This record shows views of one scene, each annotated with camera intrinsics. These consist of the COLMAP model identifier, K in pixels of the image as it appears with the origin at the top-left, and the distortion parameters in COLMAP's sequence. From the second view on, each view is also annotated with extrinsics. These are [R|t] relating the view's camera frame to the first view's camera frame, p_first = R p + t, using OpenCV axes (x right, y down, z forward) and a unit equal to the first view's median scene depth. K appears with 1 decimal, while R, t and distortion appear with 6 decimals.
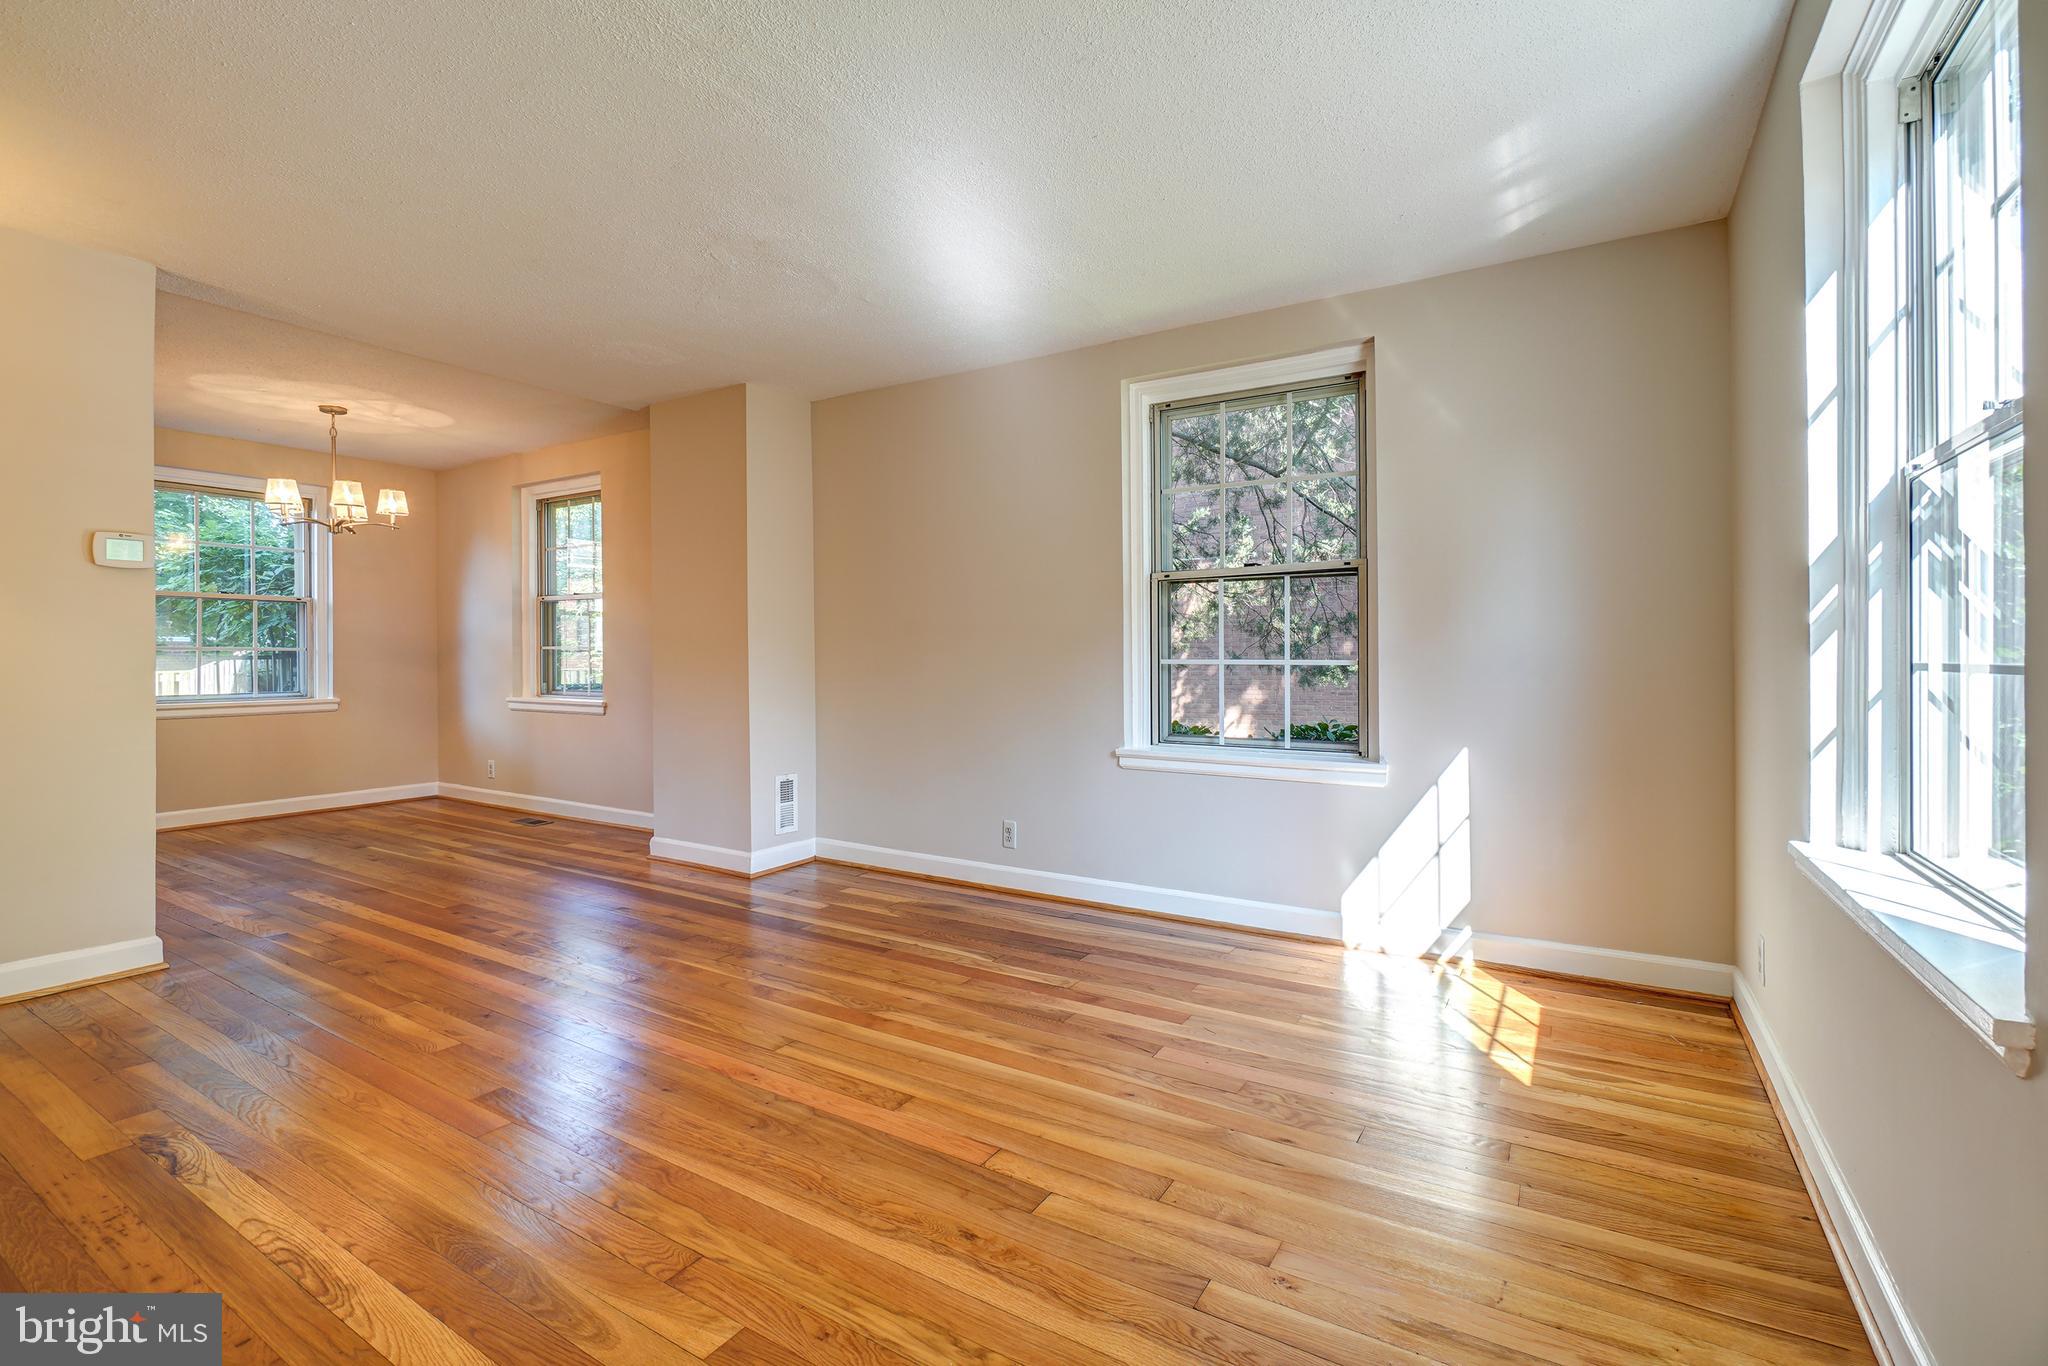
lens RADIAL K [[898.4, 0, 1048.2], [0, 898.4, 673.6], [0, 0, 1]] dist [0.002265, -0.002376]
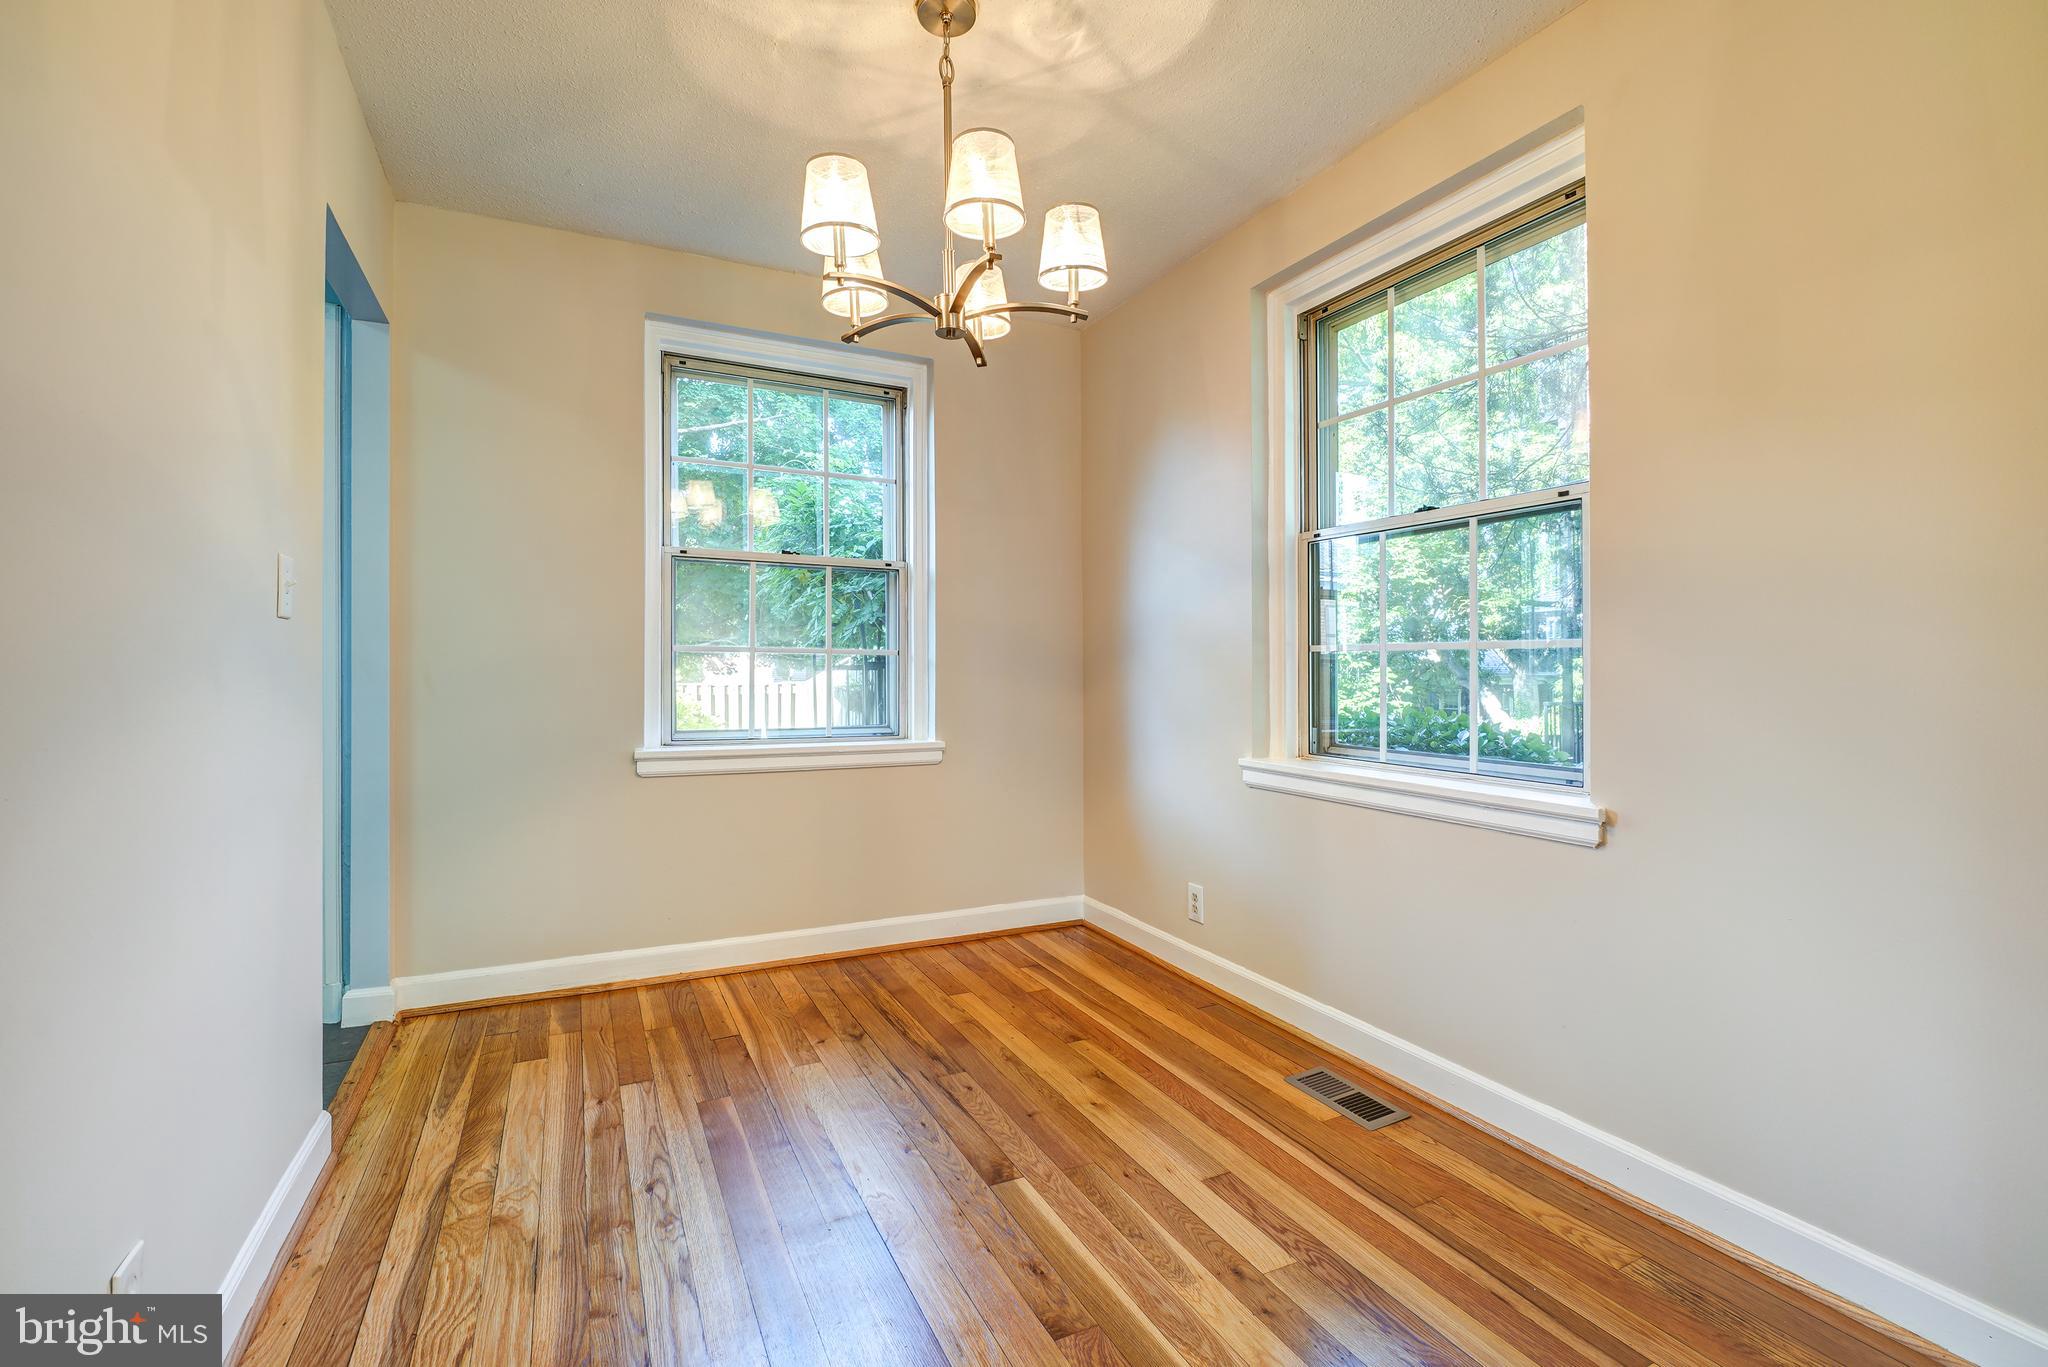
lens RADIAL K [[898.4, 0, 998.1], [0, 898.4, 715.8], [0, 0, 1]] dist [0.002265, -0.002376]
pose [[0.827393, 0.032013, -0.560711, -0.639323], [-0.013326, 0.999212, 0.037383, -0.013630], [0.561466, -0.023458, 0.827167, 0.795473]]
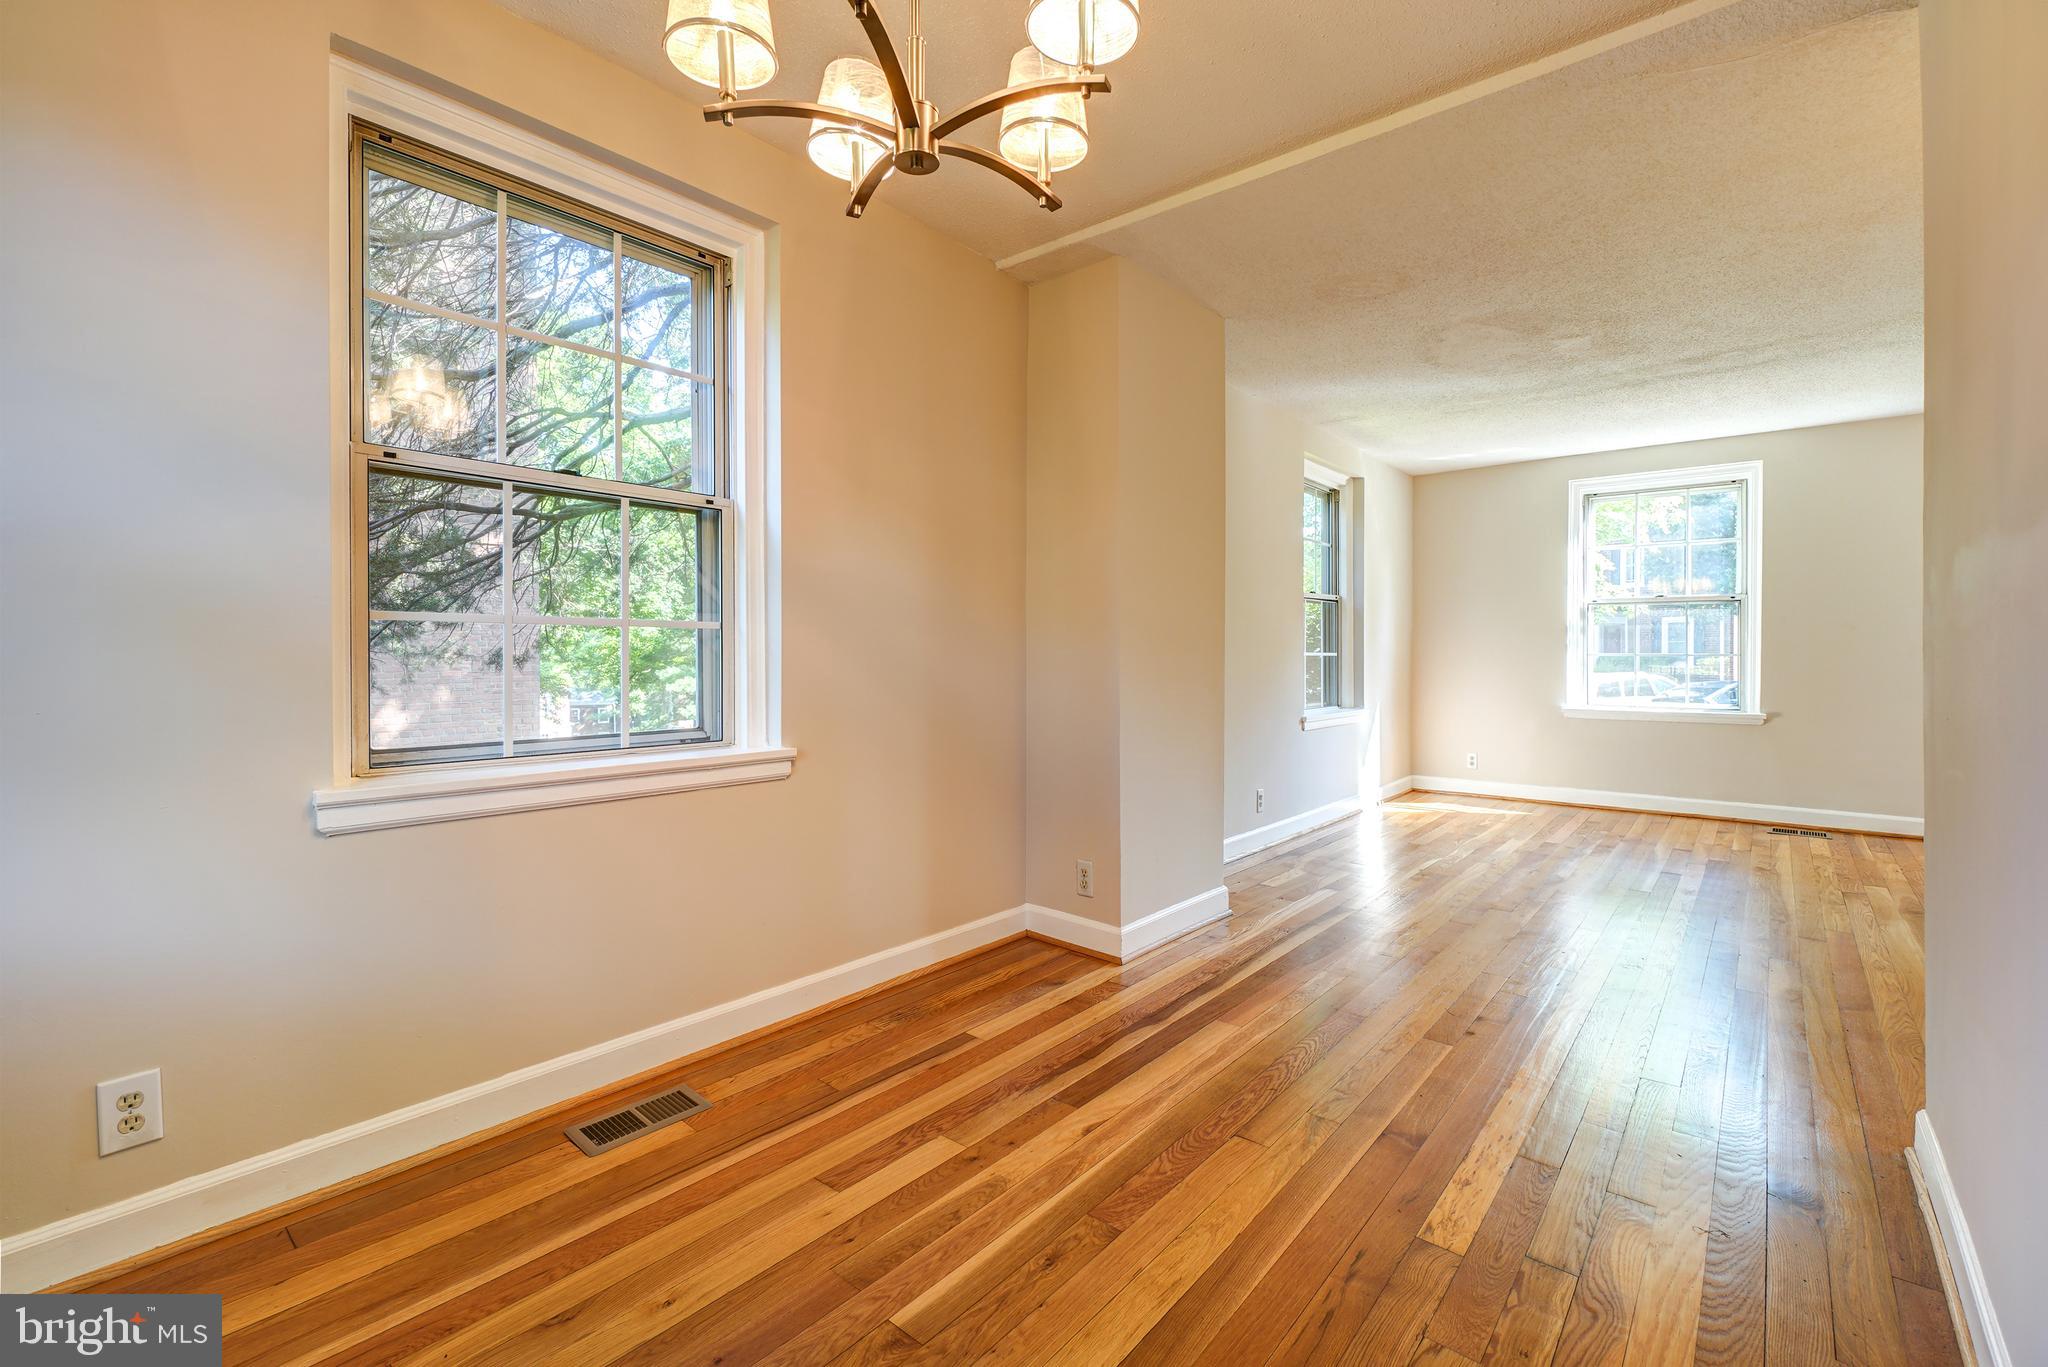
lens RADIAL K [[898.4, 0, 1027.0], [0, 898.4, 676.7], [0, 0, 1]] dist [0.002265, -0.002376]
pose [[0.159539, -0.028784, 0.986772, -1.144912], [0.011404, 0.999562, 0.027313, -0.018036], [-0.987126, 0.006896, 0.159797, 1.037912]]
